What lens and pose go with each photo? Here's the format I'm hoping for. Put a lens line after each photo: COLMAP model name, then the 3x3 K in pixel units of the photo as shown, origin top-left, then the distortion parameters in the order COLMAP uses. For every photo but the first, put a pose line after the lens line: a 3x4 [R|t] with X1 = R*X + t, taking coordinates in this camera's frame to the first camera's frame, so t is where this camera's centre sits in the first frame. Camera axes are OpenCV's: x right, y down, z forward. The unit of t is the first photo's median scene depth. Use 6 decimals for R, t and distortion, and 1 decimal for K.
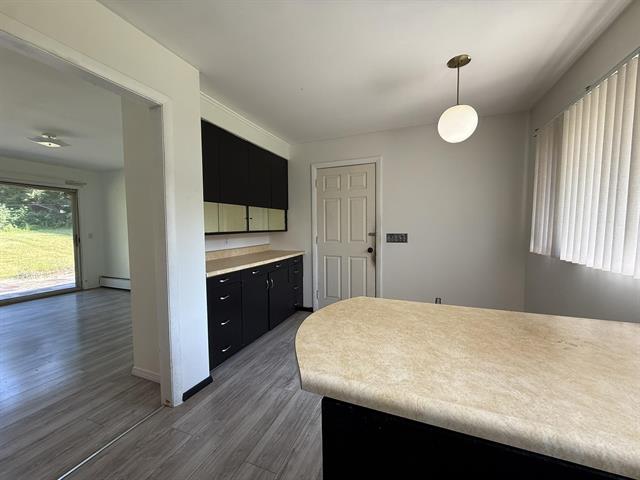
lens RADIAL K [[254.6, 0, 318.2], [0, 254.6, 240.0], [0, 0, 1]] dist [-0.000286, 0.000724]
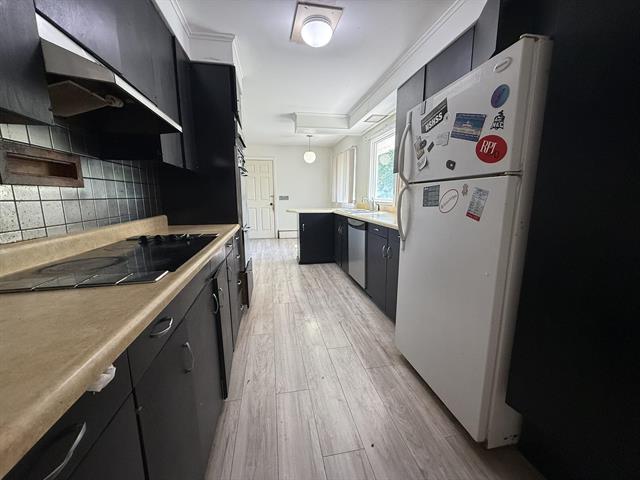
lens RADIAL K [[254.6, 0, 316.0], [0, 254.6, 239.0], [0, 0, 1]] dist [-0.000286, 0.000724]
pose [[0.847206, -0.084362, 0.524524, -0.581820], [0.024801, 0.992516, 0.119573, 0.081774], [-0.530686, -0.088294, 0.842957, -0.920979]]
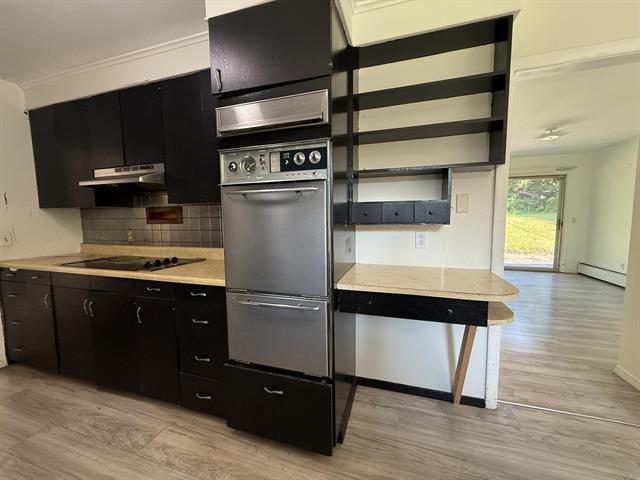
lens RADIAL K [[254.6, 0, 319.7], [0, 254.6, 240.5], [0, 0, 1]] dist [-0.000286, 0.000724]
pose [[0.074439, 0.100476, -0.992151, 0.034562], [-0.039106, 0.994440, 0.097774, 0.006754], [0.996459, 0.031521, 0.077954, -0.092825]]
